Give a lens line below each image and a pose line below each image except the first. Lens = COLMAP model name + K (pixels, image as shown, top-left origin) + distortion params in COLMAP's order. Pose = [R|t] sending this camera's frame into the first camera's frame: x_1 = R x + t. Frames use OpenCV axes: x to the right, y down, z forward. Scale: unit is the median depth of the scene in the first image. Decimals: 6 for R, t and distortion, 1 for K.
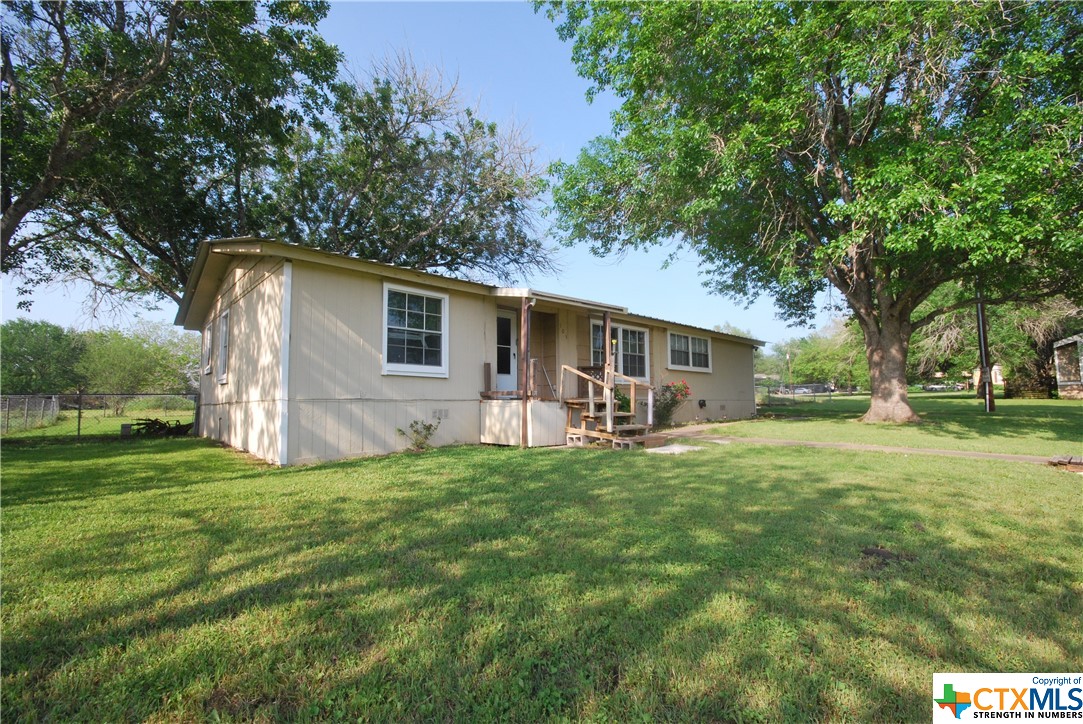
lens RADIAL K [[480.0, 0, 543.9], [0, 480.0, 377.4], [0, 0, 1]] dist [0.002686, -0.012209]
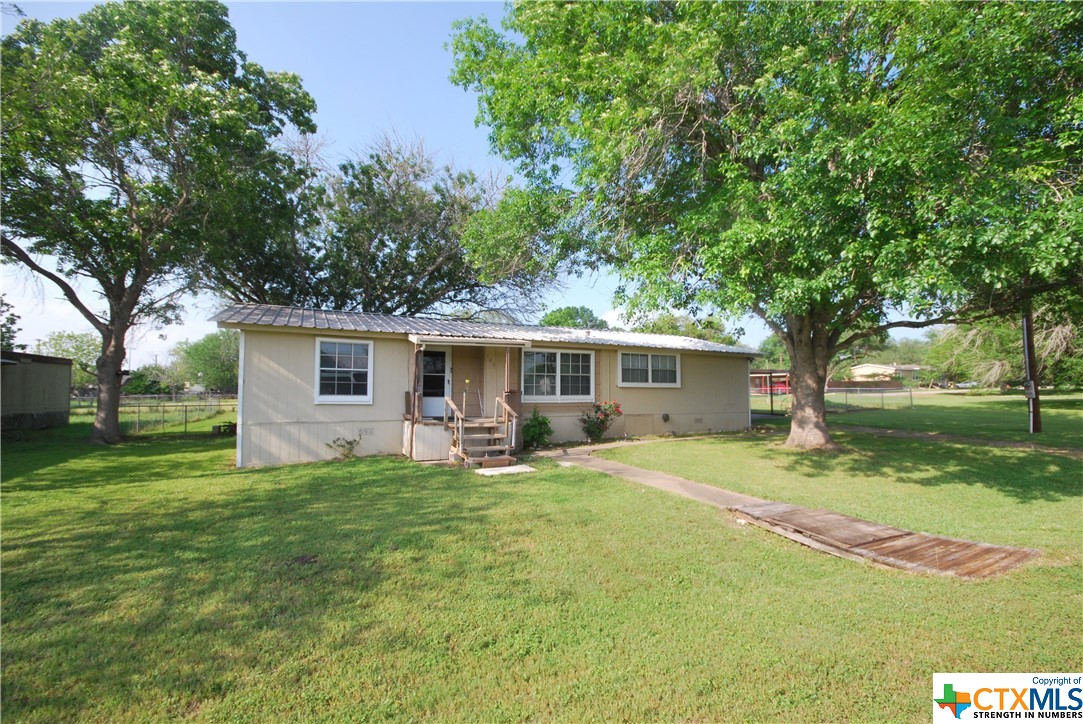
lens RADIAL K [[480.0, 0, 543.9], [0, 480.0, 377.4], [0, 0, 1]] dist [0.002686, -0.012209]
pose [[0.960934, 0.002843, -0.276763, 0.623372], [0.004682, 0.999637, 0.026527, -0.106656], [0.276738, -0.026787, 0.960572, -0.132899]]
